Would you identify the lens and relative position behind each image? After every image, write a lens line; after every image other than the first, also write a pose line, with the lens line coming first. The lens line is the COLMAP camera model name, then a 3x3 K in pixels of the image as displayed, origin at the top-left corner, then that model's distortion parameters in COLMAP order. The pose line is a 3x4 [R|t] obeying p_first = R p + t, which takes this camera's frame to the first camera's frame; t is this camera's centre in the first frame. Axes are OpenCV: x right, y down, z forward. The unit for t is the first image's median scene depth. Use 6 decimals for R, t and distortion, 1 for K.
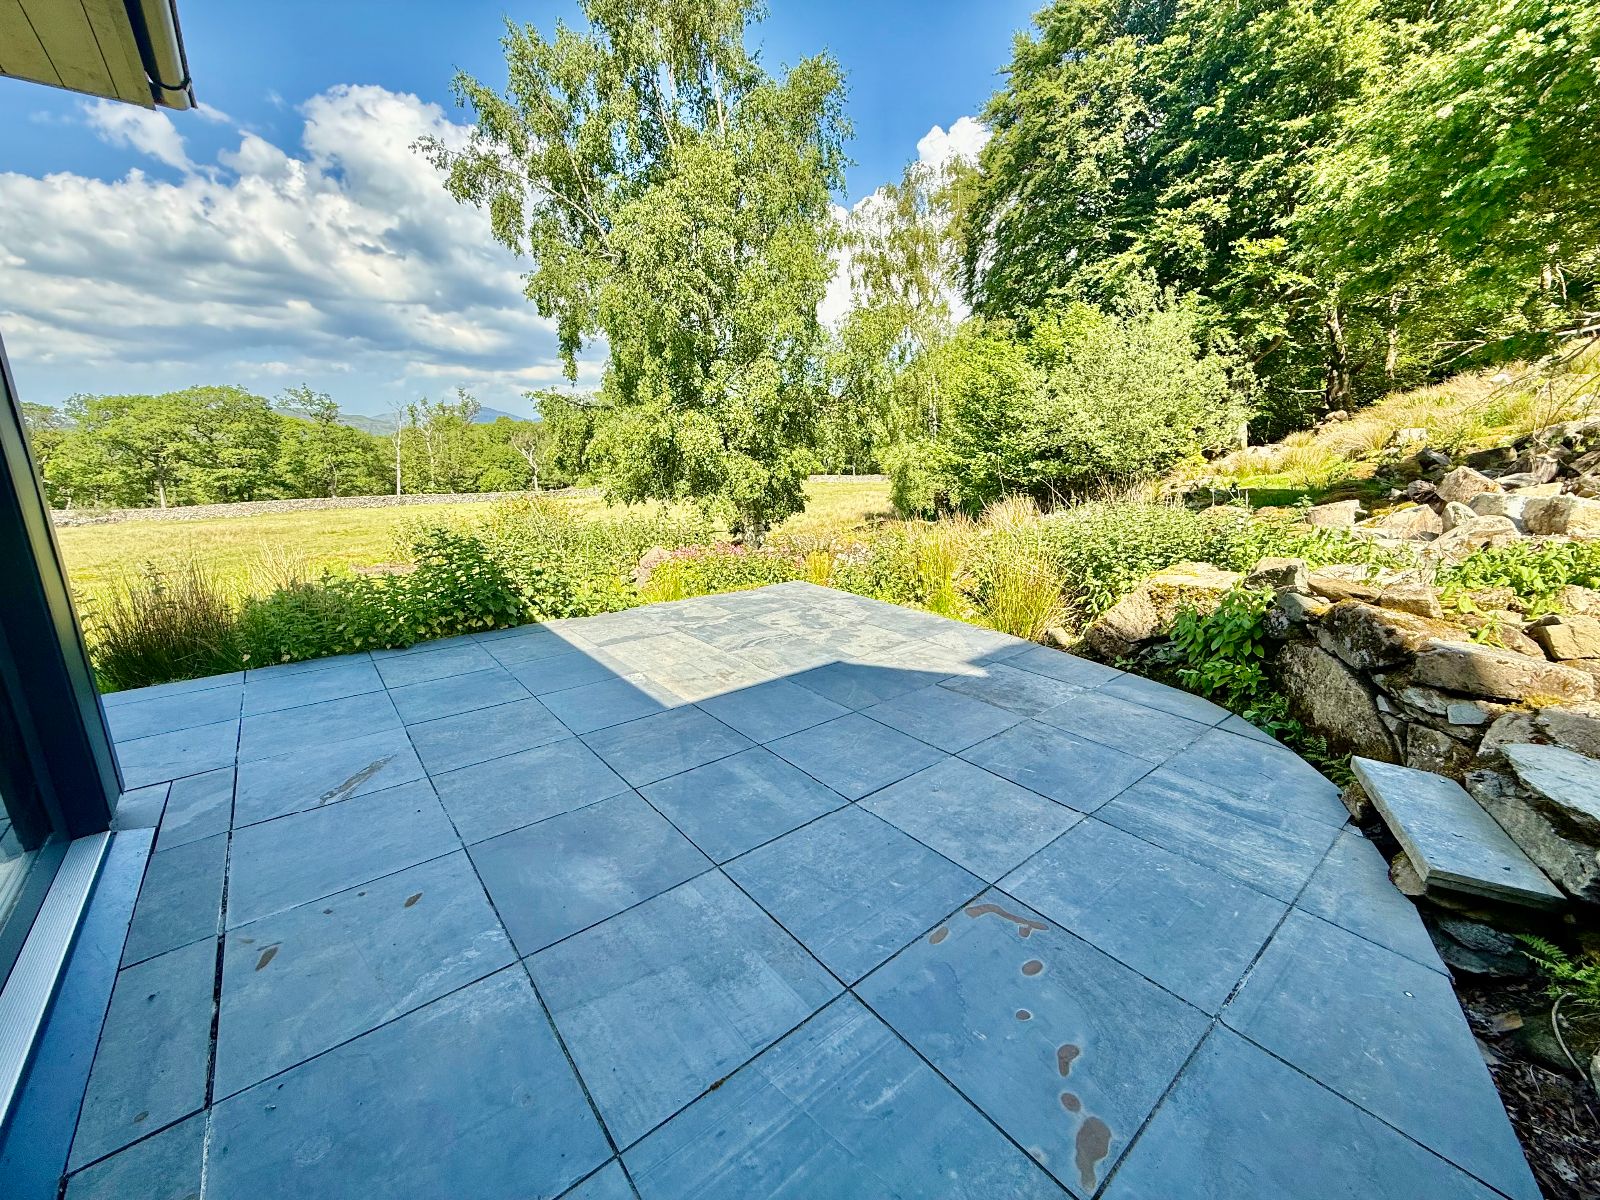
lens RADIAL K [[639.8, 0, 787.3], [0, 639.8, 604.6], [0, 0, 1]] dist [-0.001514, 0.000668]
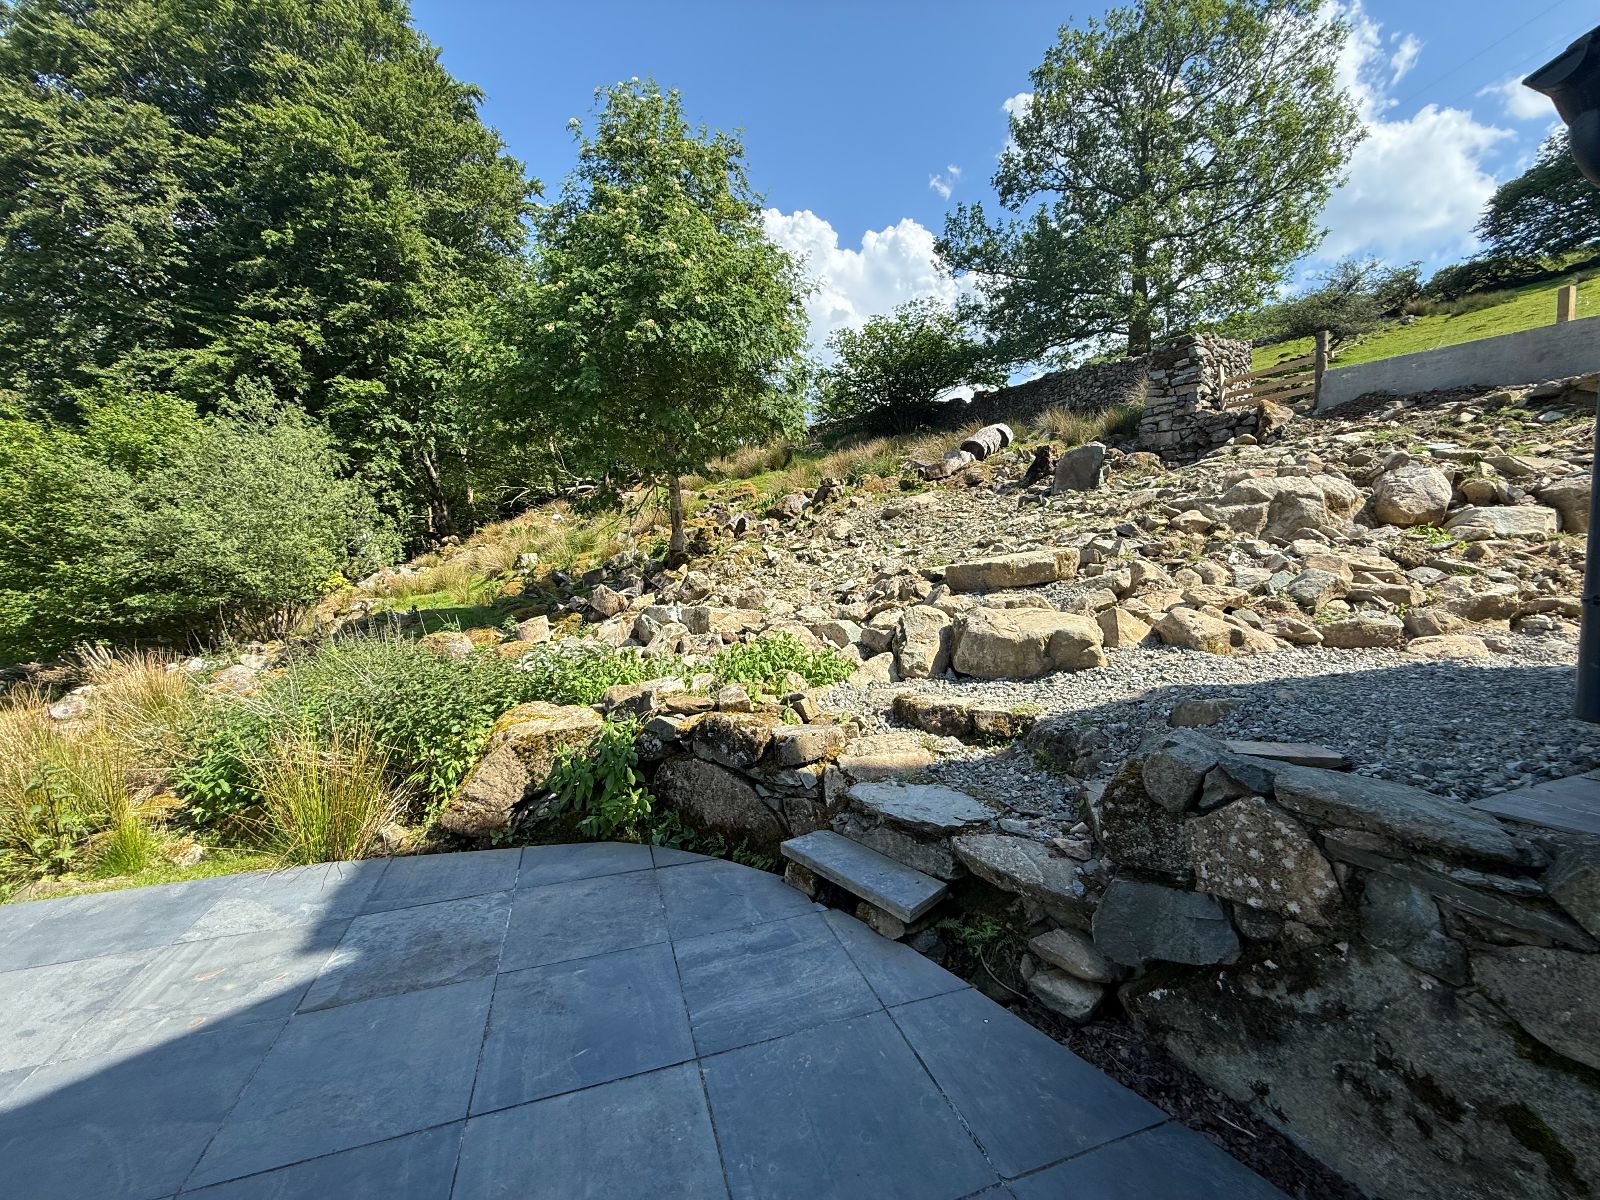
lens RADIAL K [[639.8, 0, 809.6], [0, 639.8, 601.5], [0, 0, 1]] dist [-0.001514, 0.000668]
pose [[0.339123, -0.065619, 0.938451, -0.024061], [0.236712, 0.971420, -0.017615, -0.022101], [-0.910474, 0.228116, 0.344963, 0.058392]]
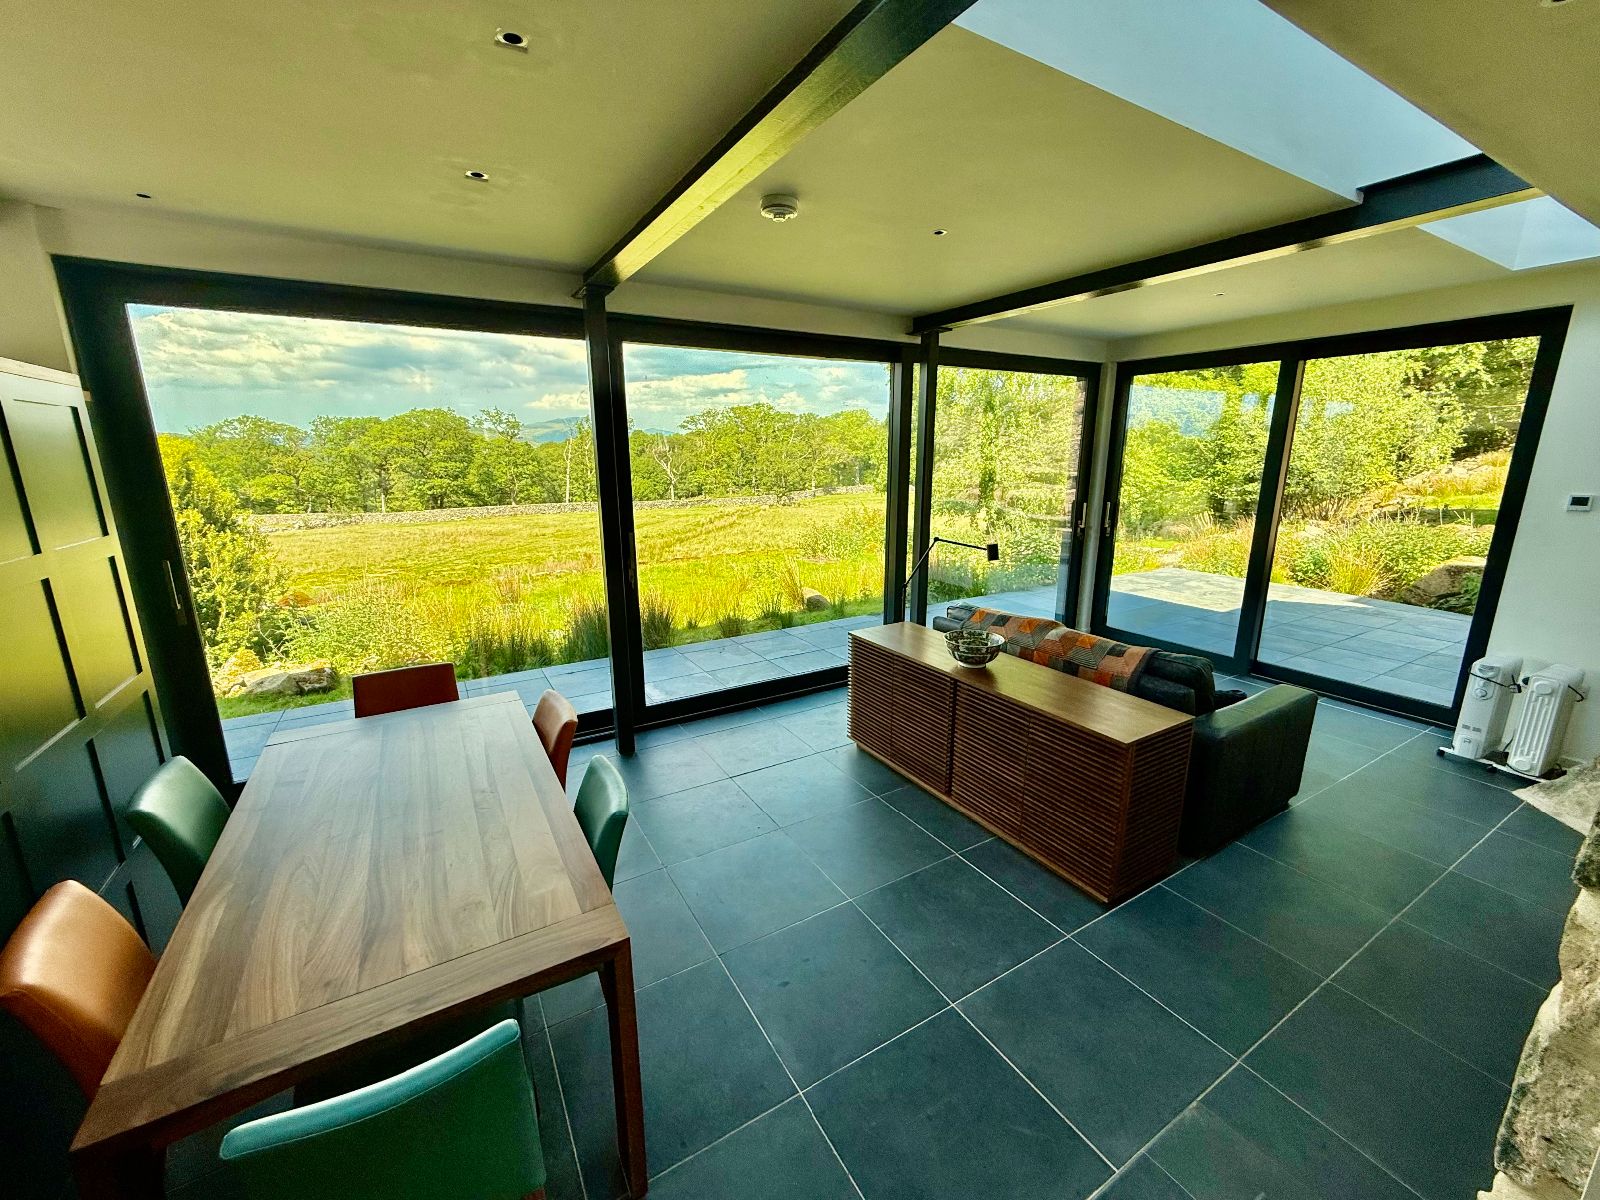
lens RADIAL K [[639.8, 0, 794.7], [0, 639.8, 599.0], [0, 0, 1]] dist [-0.001514, 0.000668]
pose [[0.989035, 0.028929, -0.144823, -0.237281], [-0.032159, 0.999282, -0.020010, 0.036510], [0.144141, 0.024448, 0.989255, -0.258361]]
